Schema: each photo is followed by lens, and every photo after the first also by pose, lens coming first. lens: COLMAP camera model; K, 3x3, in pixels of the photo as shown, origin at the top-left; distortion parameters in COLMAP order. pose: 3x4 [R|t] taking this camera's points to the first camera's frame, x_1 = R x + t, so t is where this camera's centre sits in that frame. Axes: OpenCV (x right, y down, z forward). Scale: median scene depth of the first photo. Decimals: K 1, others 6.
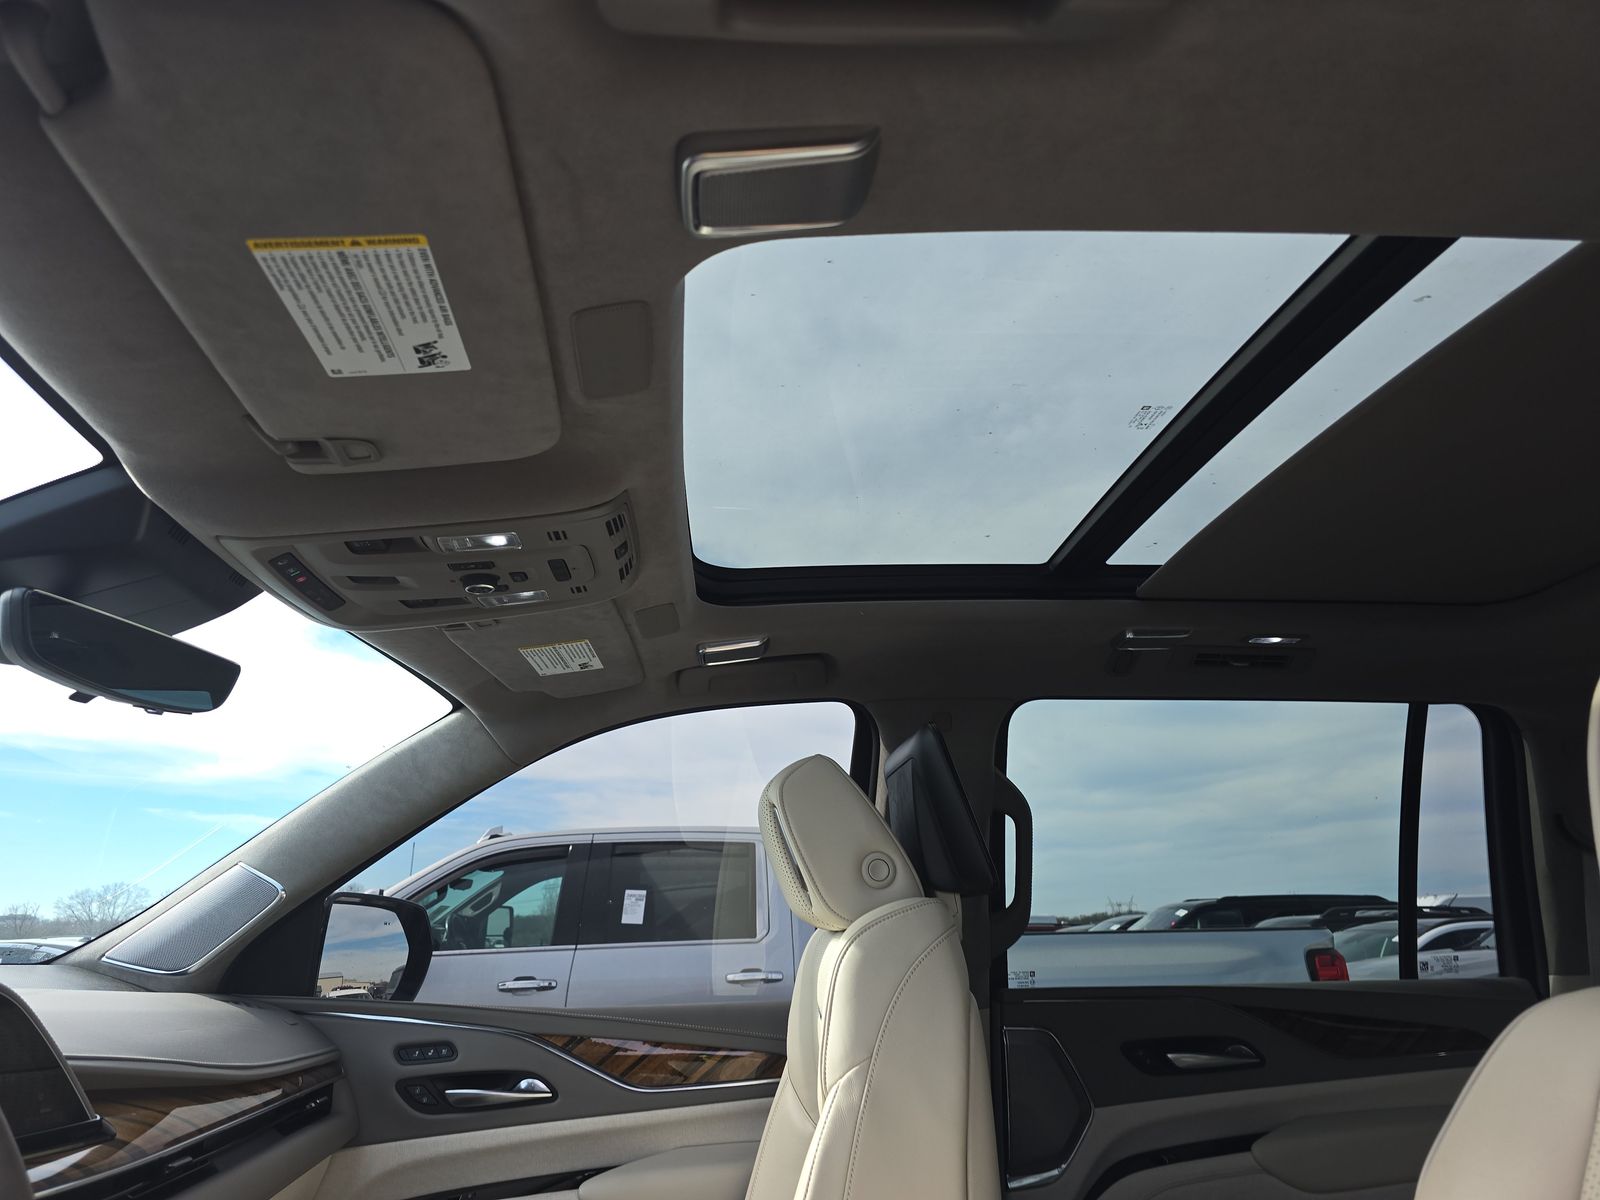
lens RADIAL K [[1077.4, 0, 797.0], [0, 1077.4, 595.0], [0, 0, 1]] dist [0.033886, -0.002801]
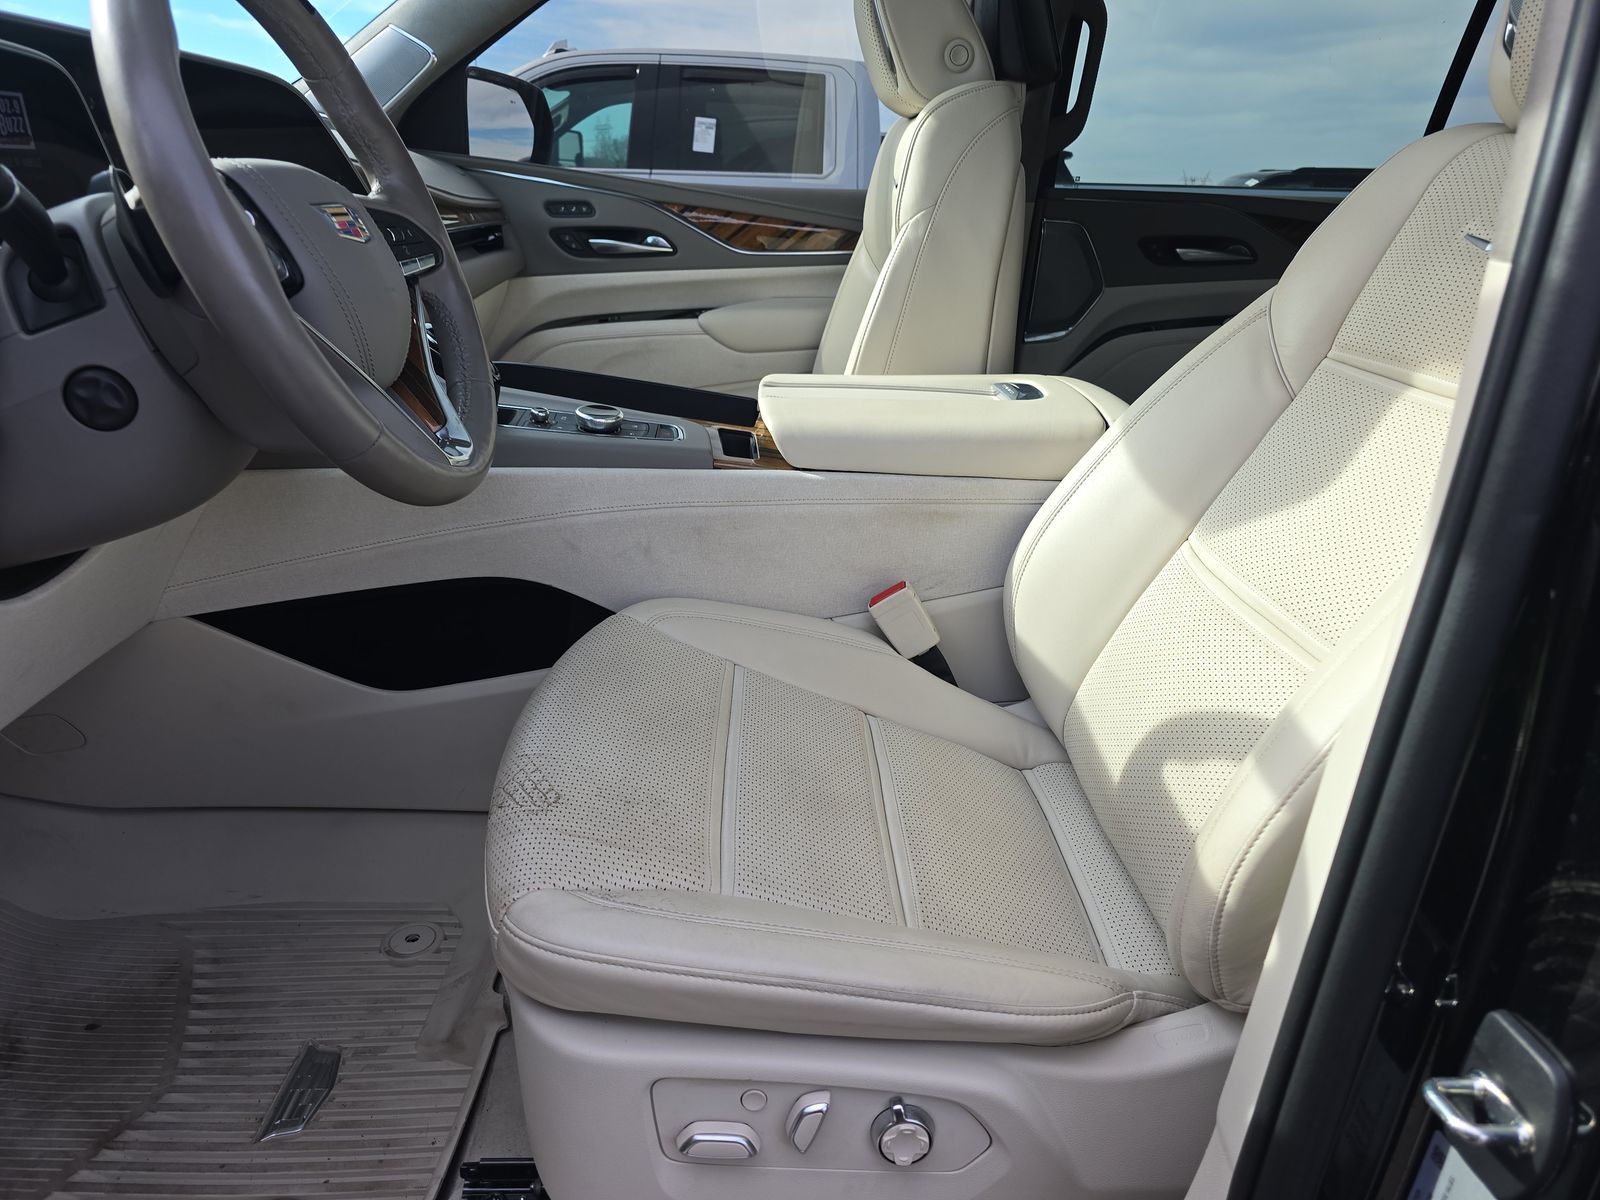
lens RADIAL K [[1077.4, 0, 797.0], [0, 1077.4, 595.0], [0, 0, 1]] dist [0.033886, -0.002801]
pose [[0.997274, 0.068561, -0.027279, -0.020008], [-0.037486, 0.789168, 0.613032, 0.003075], [0.063558, -0.610338, 0.789587, -0.215584]]
